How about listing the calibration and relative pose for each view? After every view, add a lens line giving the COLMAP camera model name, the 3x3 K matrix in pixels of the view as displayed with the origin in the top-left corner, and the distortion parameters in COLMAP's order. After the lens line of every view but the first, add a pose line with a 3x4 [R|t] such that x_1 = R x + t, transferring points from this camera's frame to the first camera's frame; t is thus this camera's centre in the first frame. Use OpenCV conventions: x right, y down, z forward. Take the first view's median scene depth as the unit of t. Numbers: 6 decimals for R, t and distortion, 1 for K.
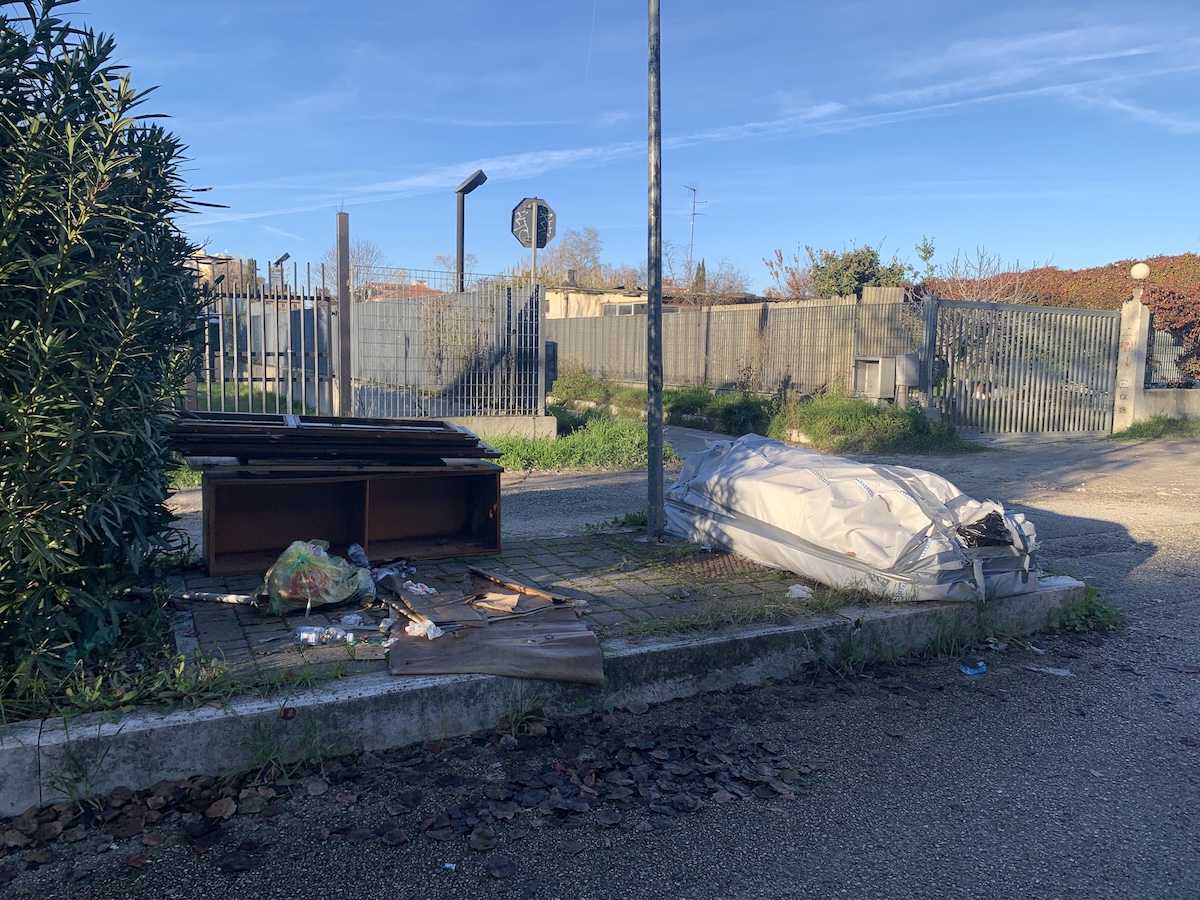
lens RADIAL K [[889.8, 0, 600.0], [0, 889.8, 450.0], [0, 0, 1]] dist [0.051765, -0.079051]
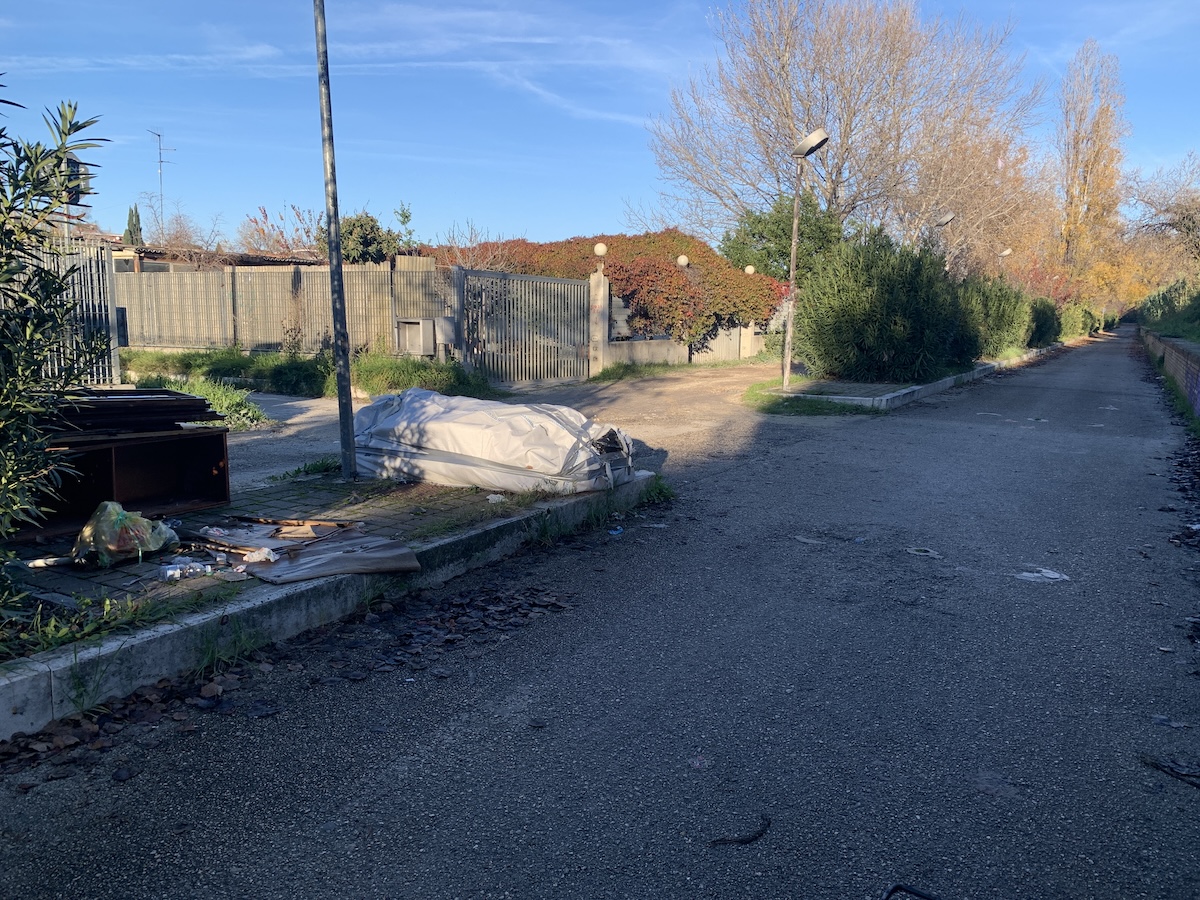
lens RADIAL K [[880.6, 0, 600.0], [0, 880.6, 450.0], [0, 0, 1]] dist [0.084721, -0.177434]
pose [[0.836562, -0.090029, 0.540424, -0.334312], [0.063527, 0.995692, 0.067534, 0.001845], [-0.544176, -0.022165, 0.838678, -0.203537]]
